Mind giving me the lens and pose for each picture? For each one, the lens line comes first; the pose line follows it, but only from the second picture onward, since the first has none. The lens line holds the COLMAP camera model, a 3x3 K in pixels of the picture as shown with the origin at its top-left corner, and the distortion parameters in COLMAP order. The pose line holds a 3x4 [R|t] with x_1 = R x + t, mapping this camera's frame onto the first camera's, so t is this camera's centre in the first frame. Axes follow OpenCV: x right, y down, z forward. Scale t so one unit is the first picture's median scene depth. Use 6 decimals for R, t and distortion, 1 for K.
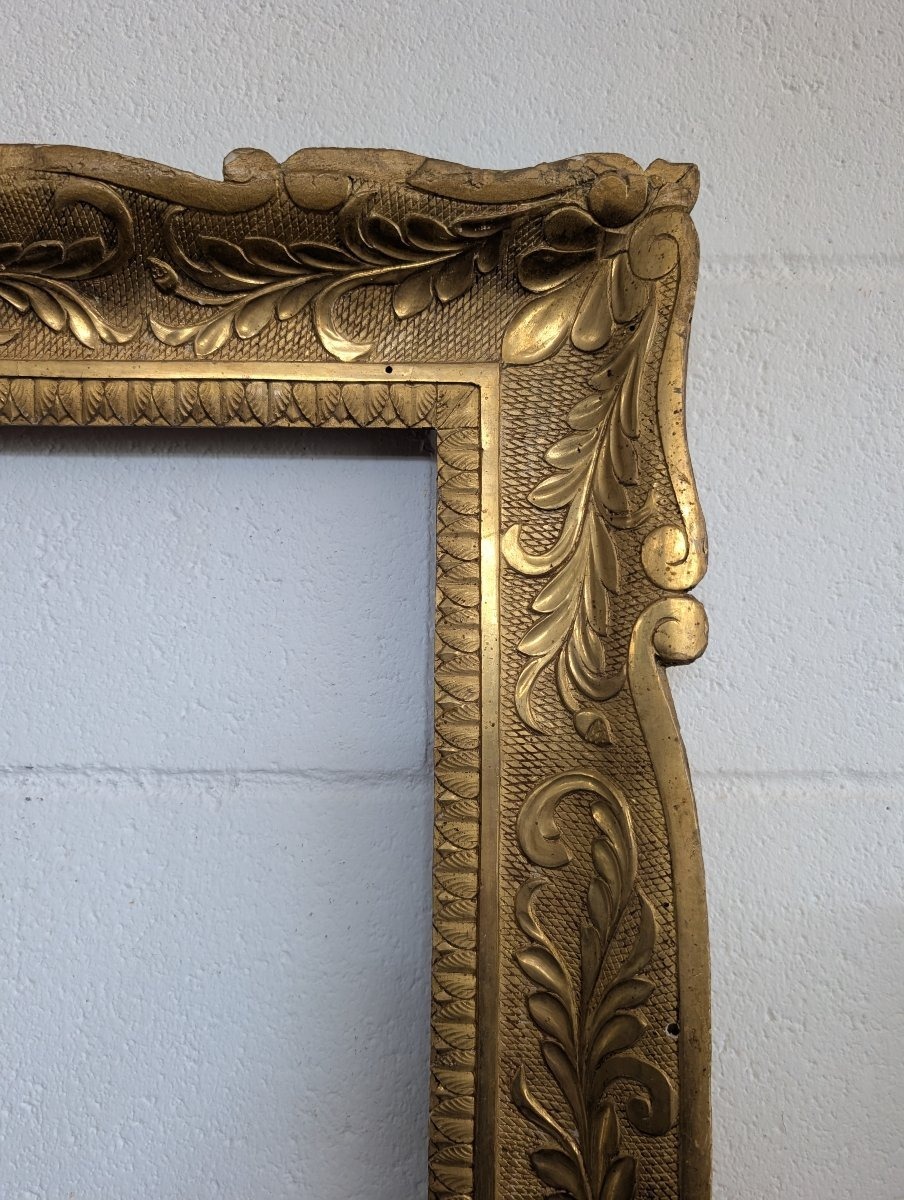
lens RADIAL K [[927.0, 0, 441.7], [0, 927.0, 599.7], [0, 0, 1]] dist [-0.019227, 0.007069]
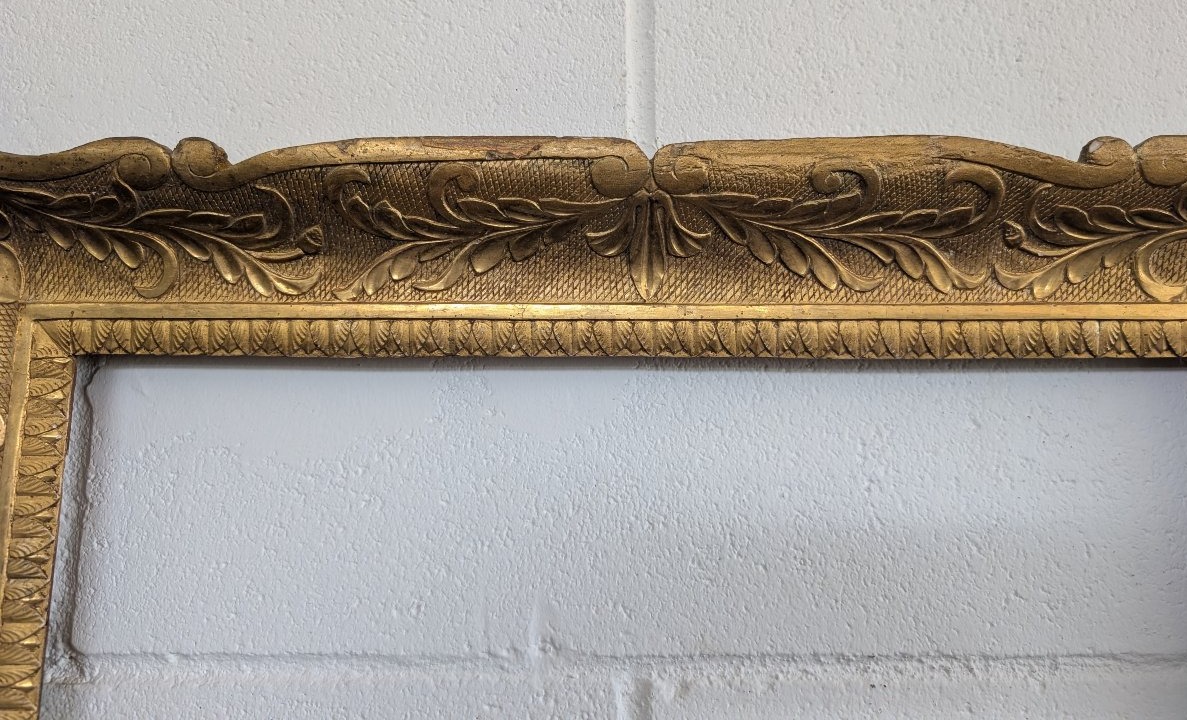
lens RADIAL K [[921.5, 0, 621.0], [0, 921.5, 265.3], [0, 0, 1]] dist [-0.015848, 0.010666]
pose [[0.999866, -0.016332, 0.000914, -0.766712], [0.016344, 0.995194, -0.096554, -0.194912], [0.000668, 0.096556, 0.995327, -0.163157]]
